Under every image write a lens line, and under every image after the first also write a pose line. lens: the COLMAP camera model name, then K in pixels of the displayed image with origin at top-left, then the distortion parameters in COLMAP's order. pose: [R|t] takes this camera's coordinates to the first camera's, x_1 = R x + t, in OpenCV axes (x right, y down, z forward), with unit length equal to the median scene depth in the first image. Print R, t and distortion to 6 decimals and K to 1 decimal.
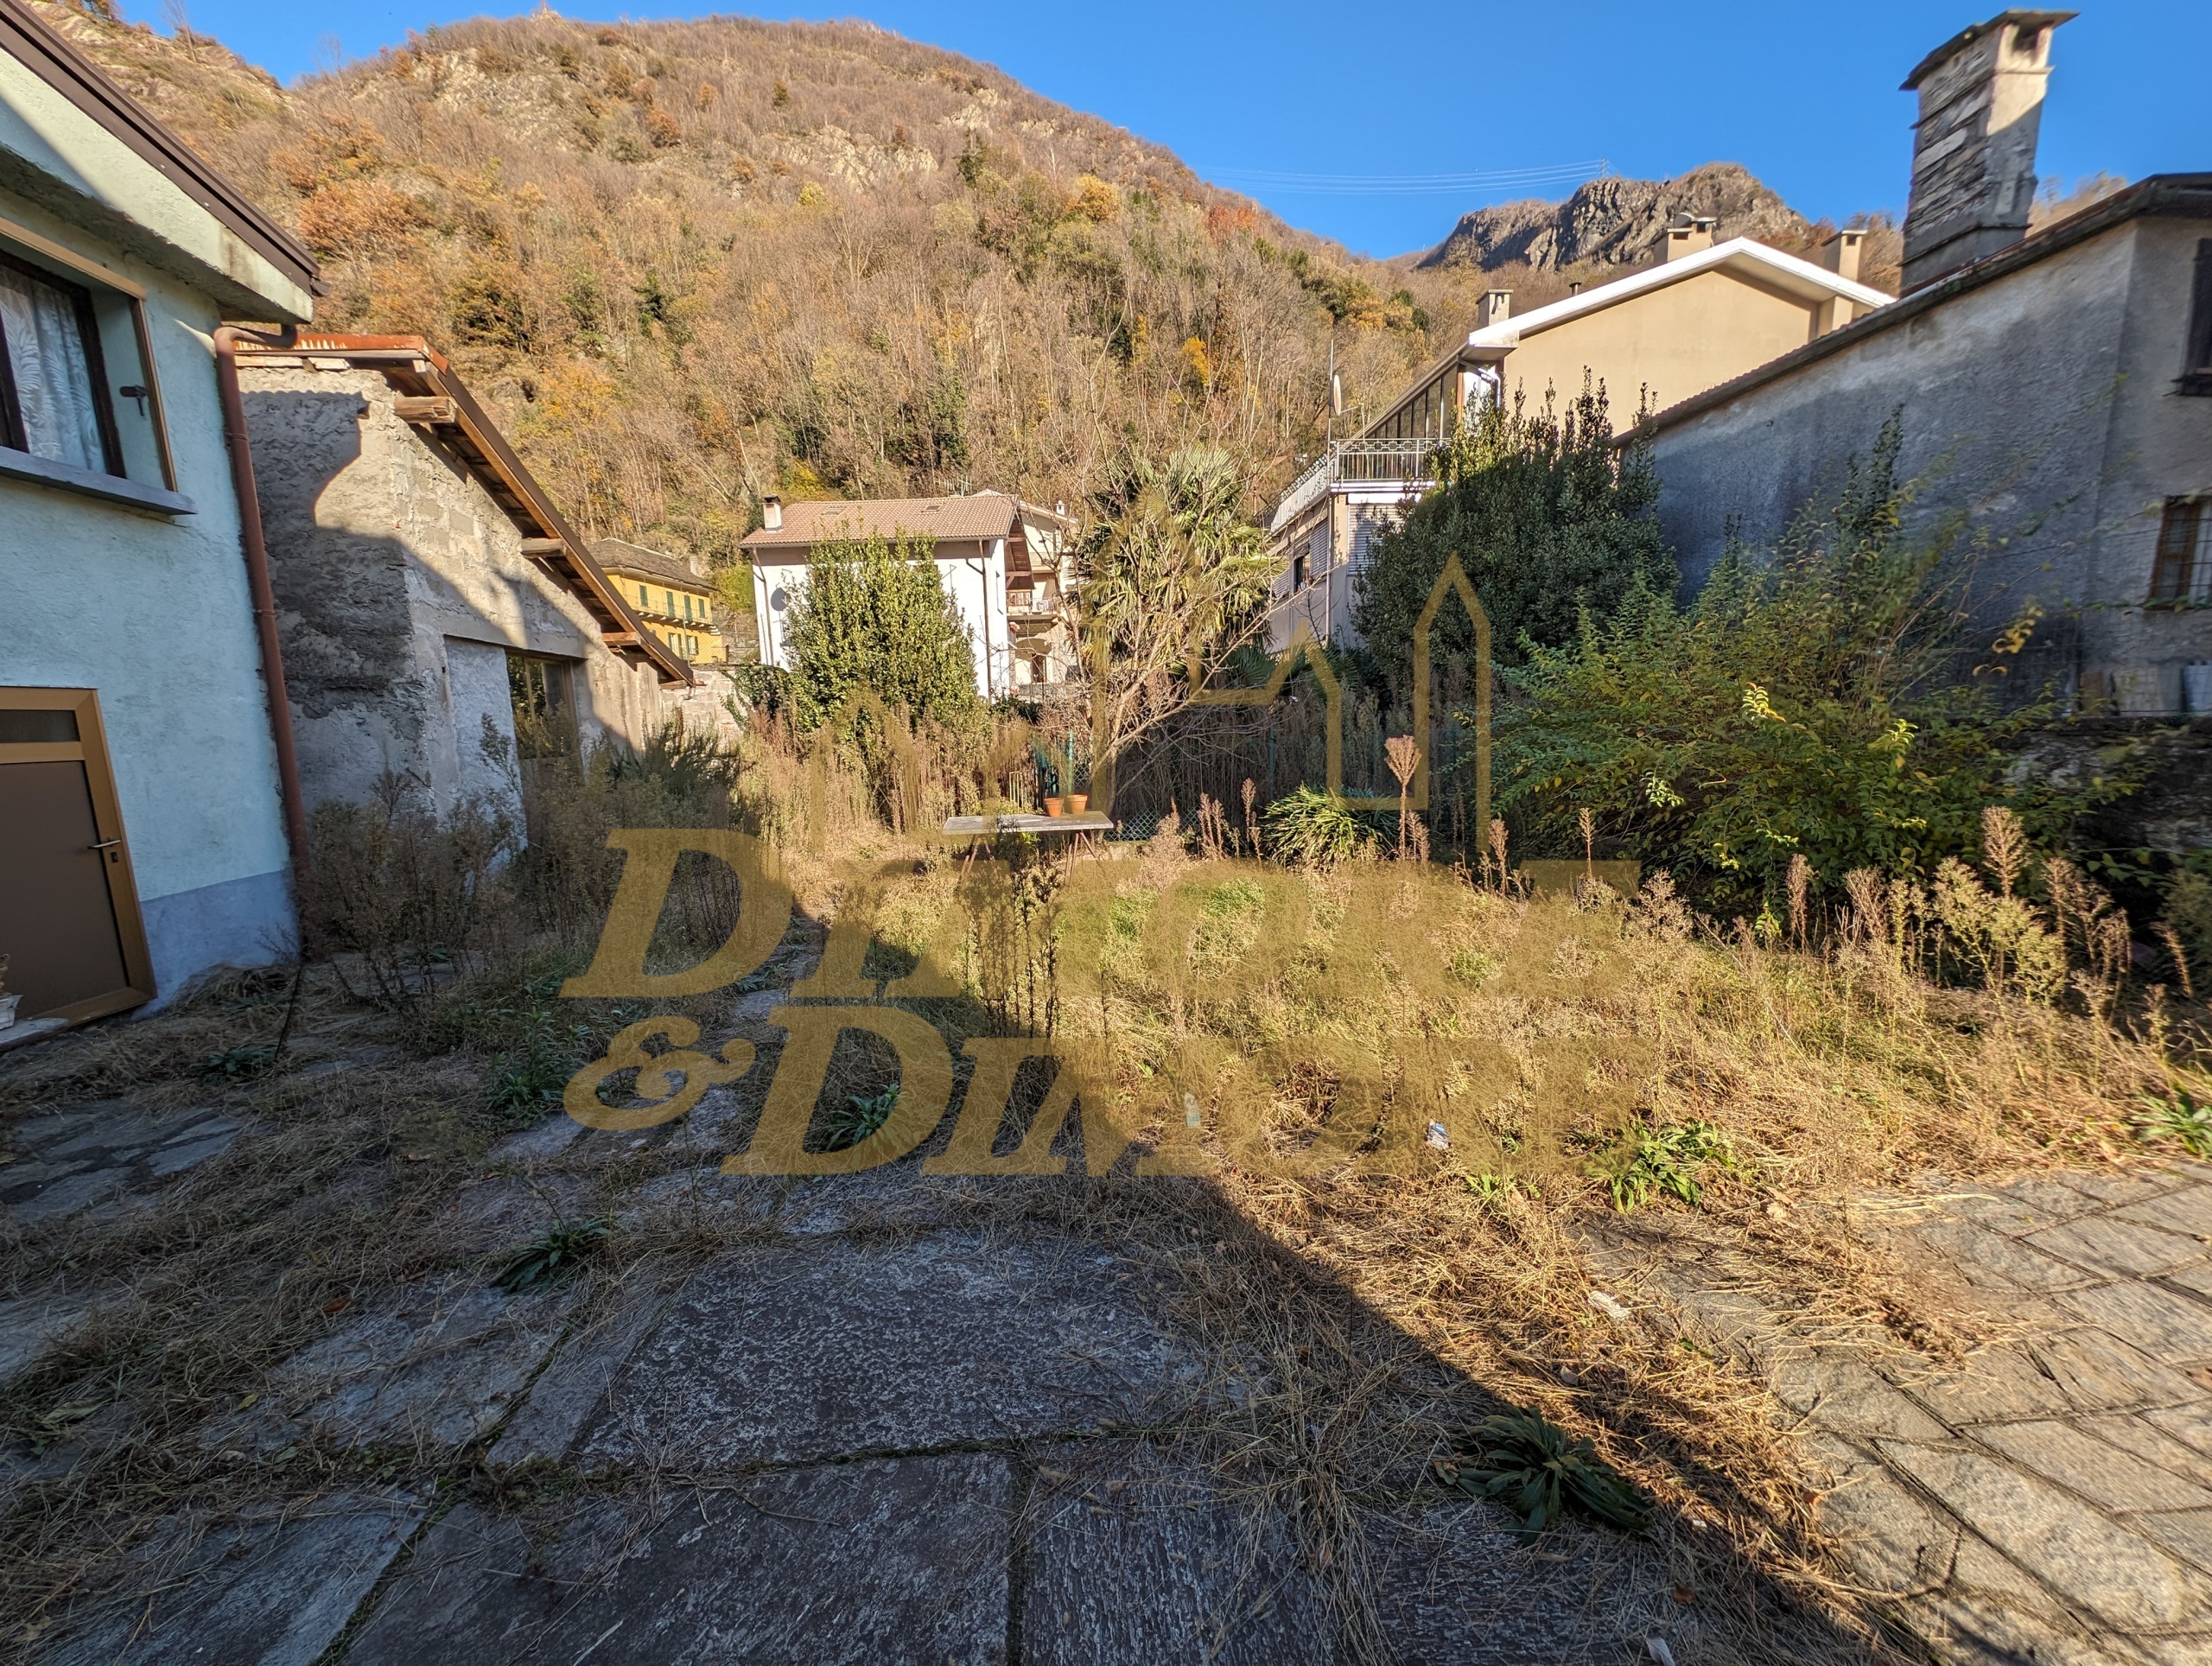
lens RADIAL K [[817.0, 0, 1106.0], [0, 817.0, 833.0], [0, 0, 1]] dist [-0.000536, -0.000036]
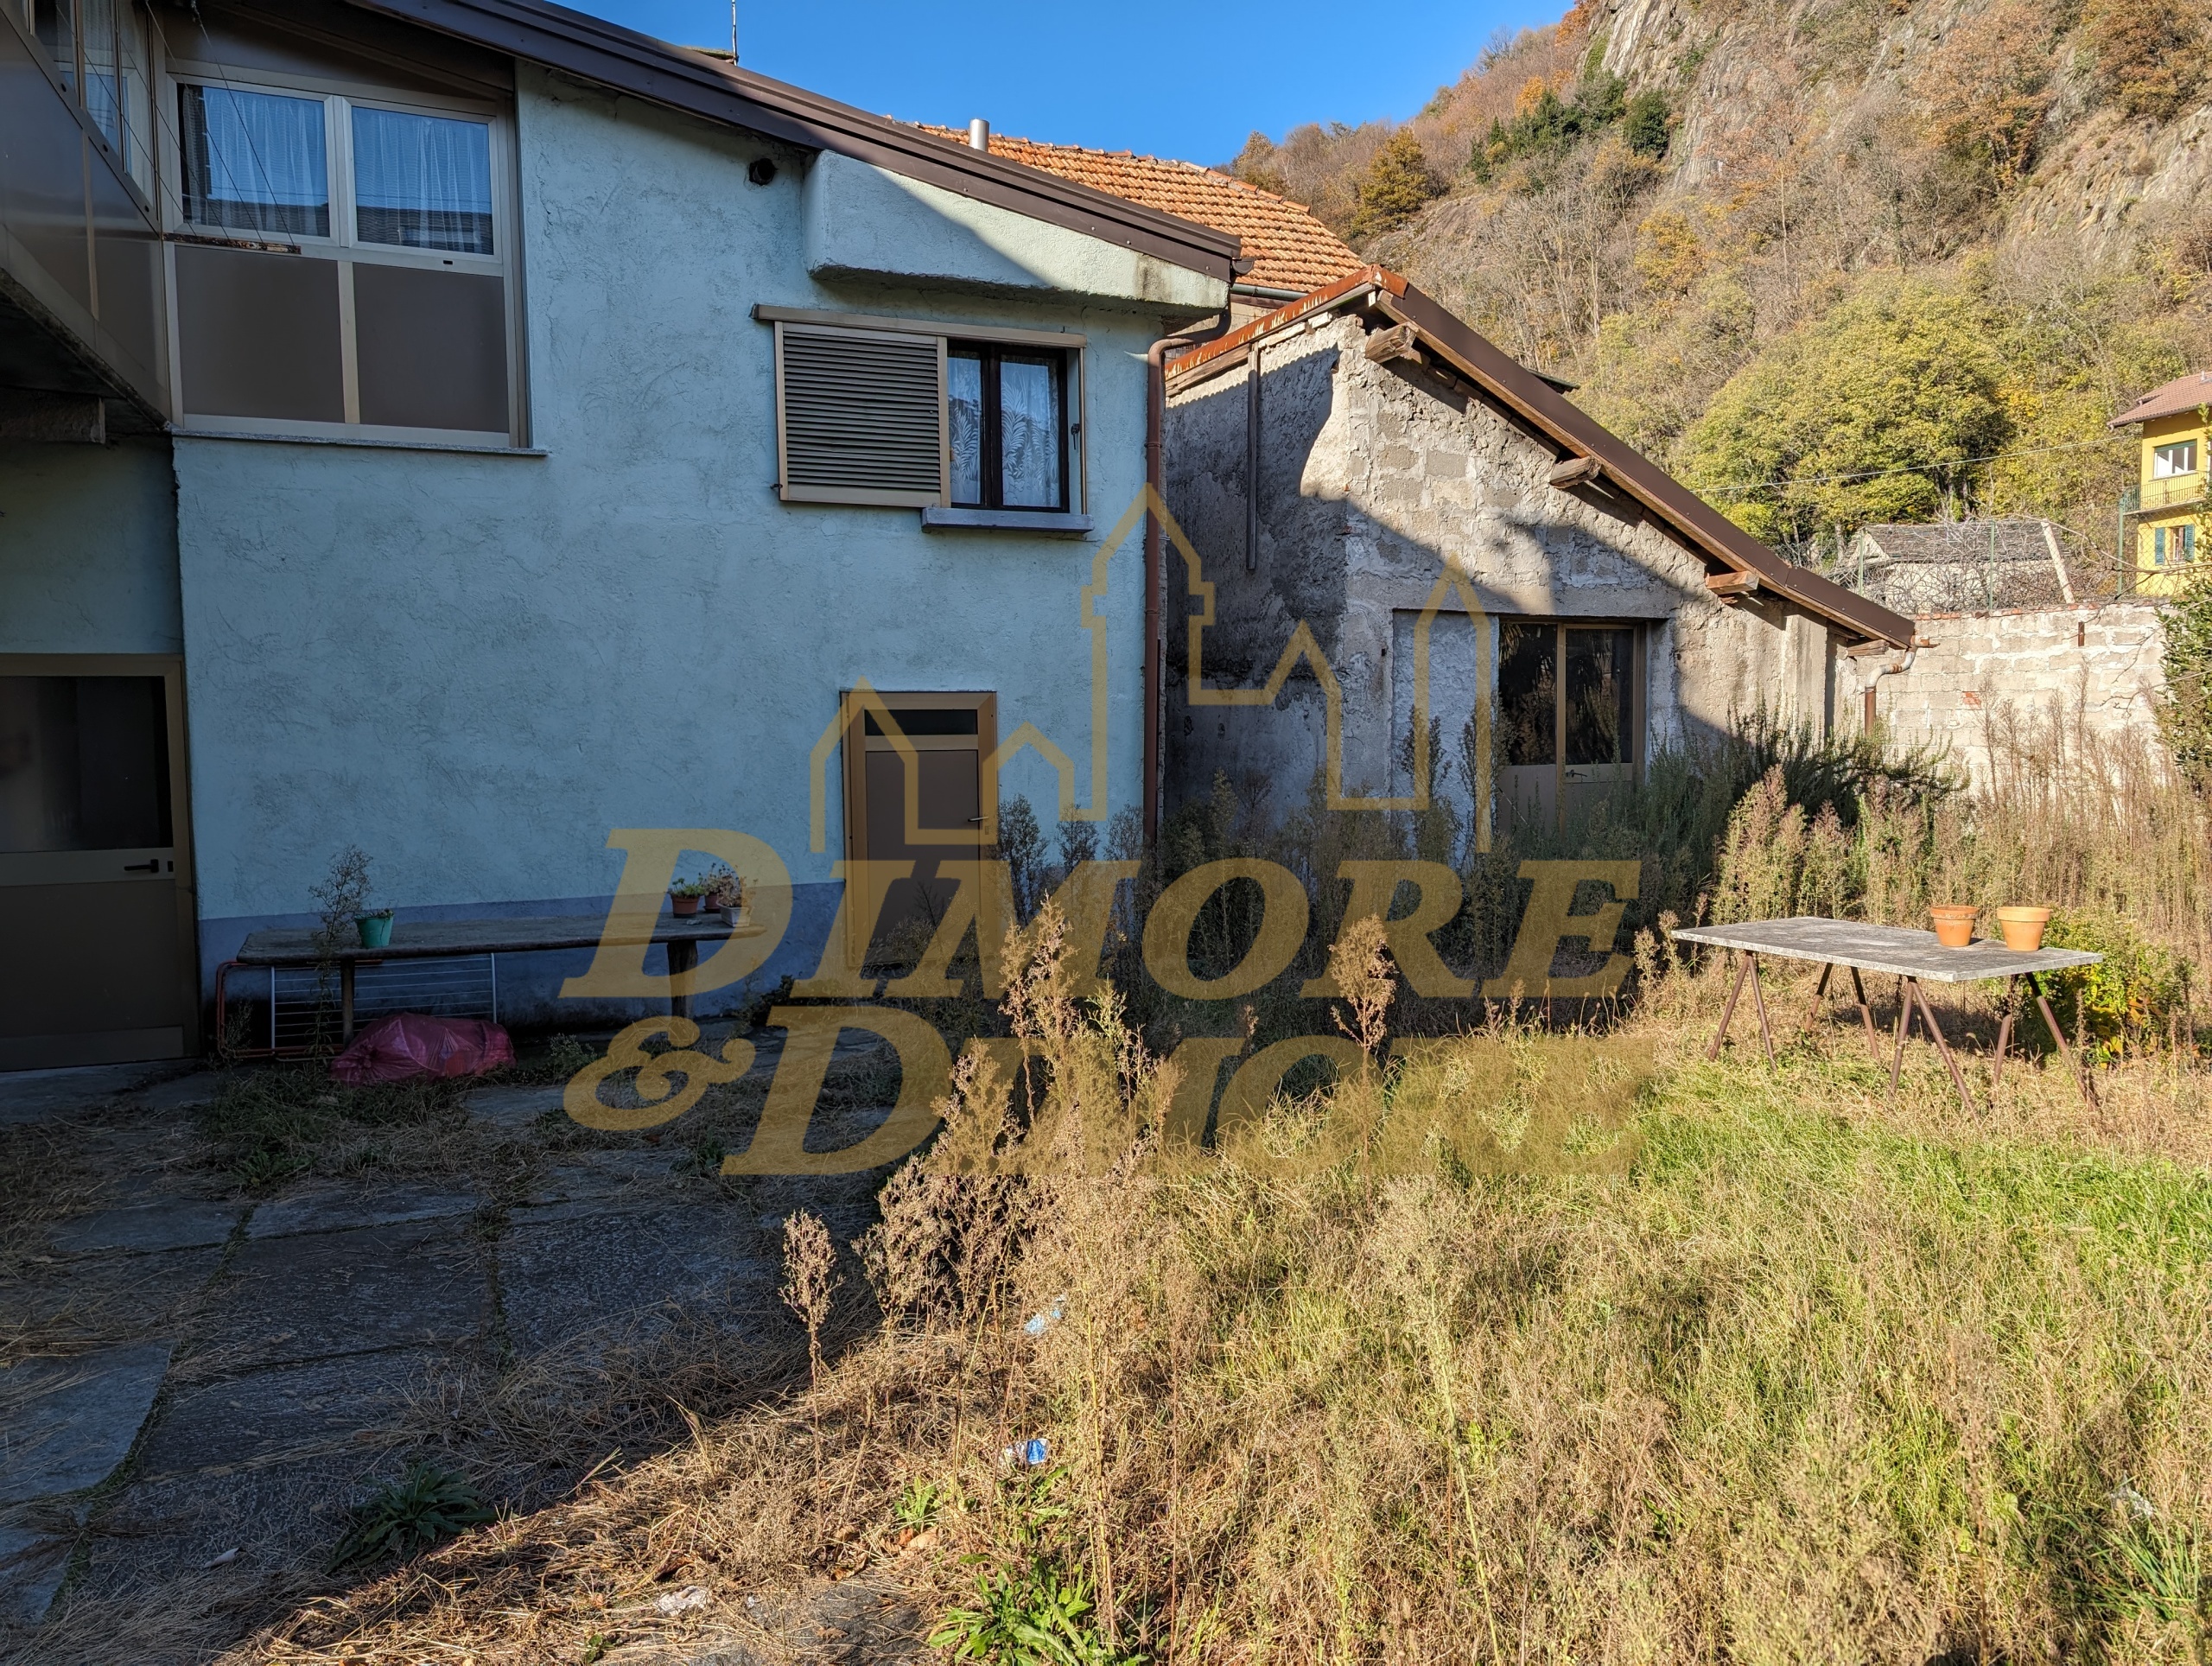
lens RADIAL K [[1573.2, 0, 1106.0], [0, 1573.2, 833.0], [0, 0, 1]] dist [0.000442, -0.005701]
pose [[0.302836, 0.089213, -0.948858, 0.638202], [-0.130928, 0.990064, 0.051301, -0.068206], [0.944006, 0.108696, 0.311508, 0.279804]]
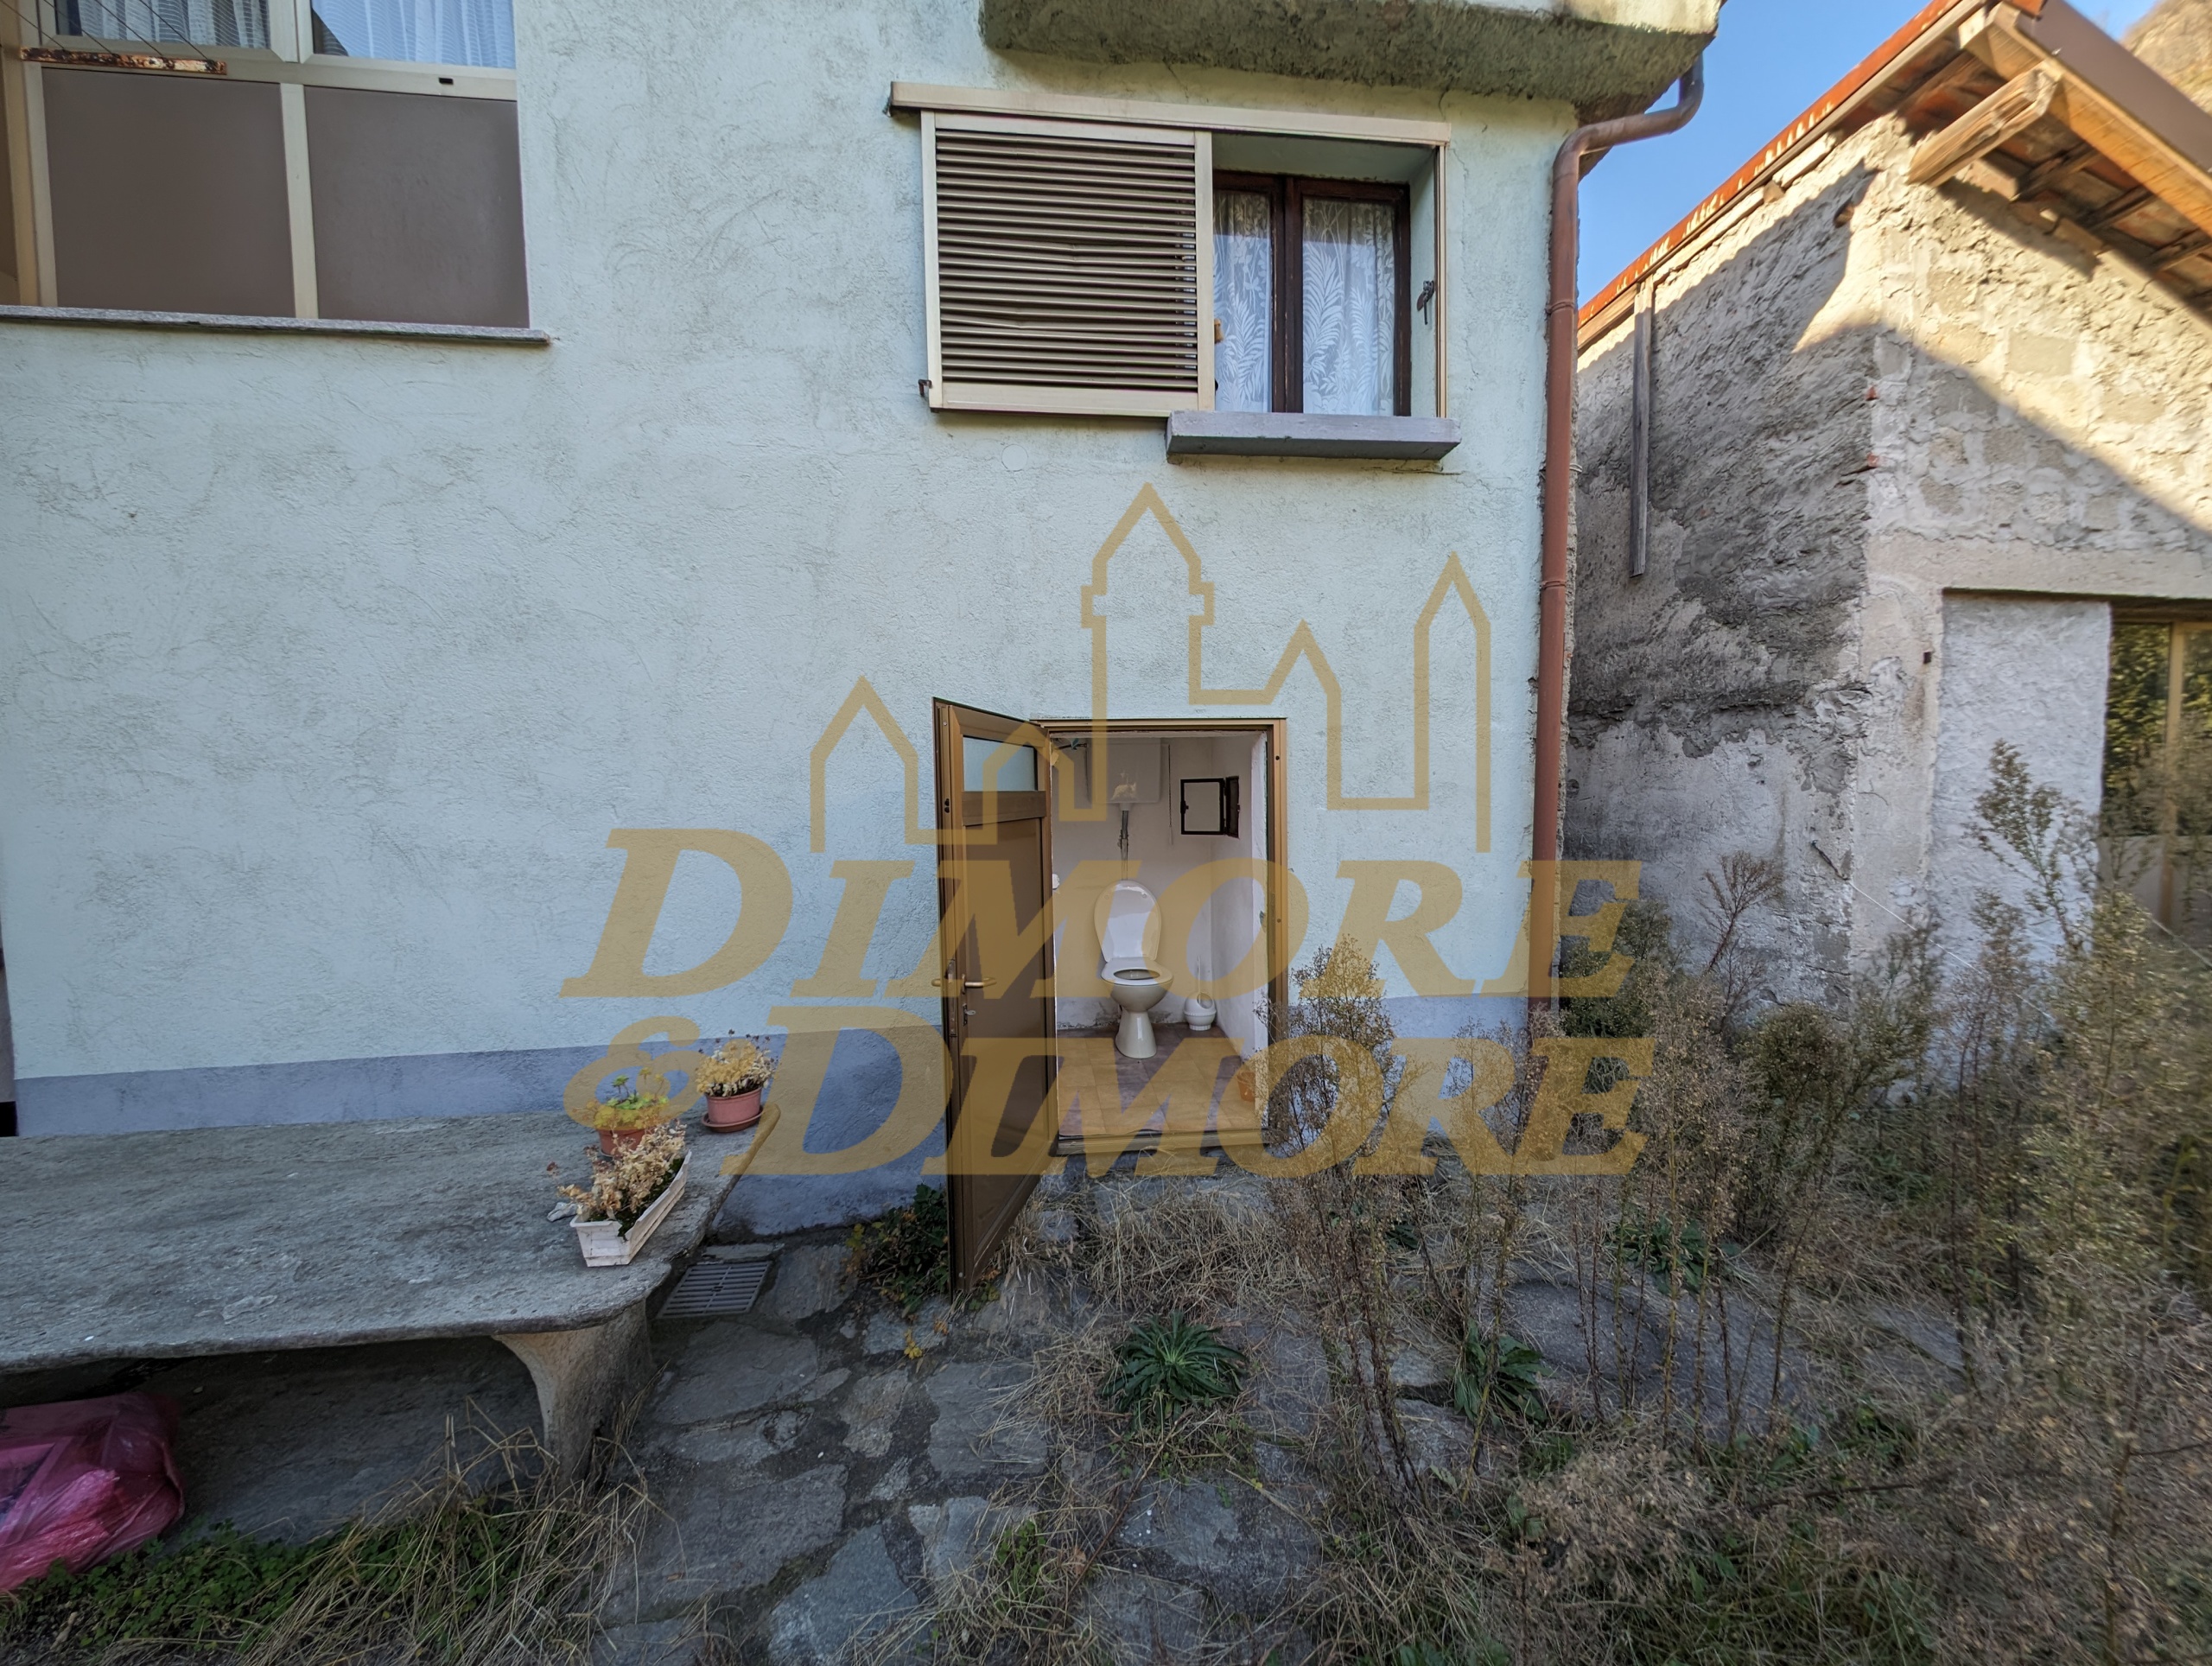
lens RADIAL K [[776.7, 0, 1103.9], [0, 776.7, 828.0], [0, 0, 1]] dist [0.002120, -0.000075]
pose [[-0.008511, 0.069366, -0.997555, -0.325855], [-0.124941, 0.989700, 0.069886, -0.066575], [0.992128, 0.125230, 0.000243, 0.522673]]
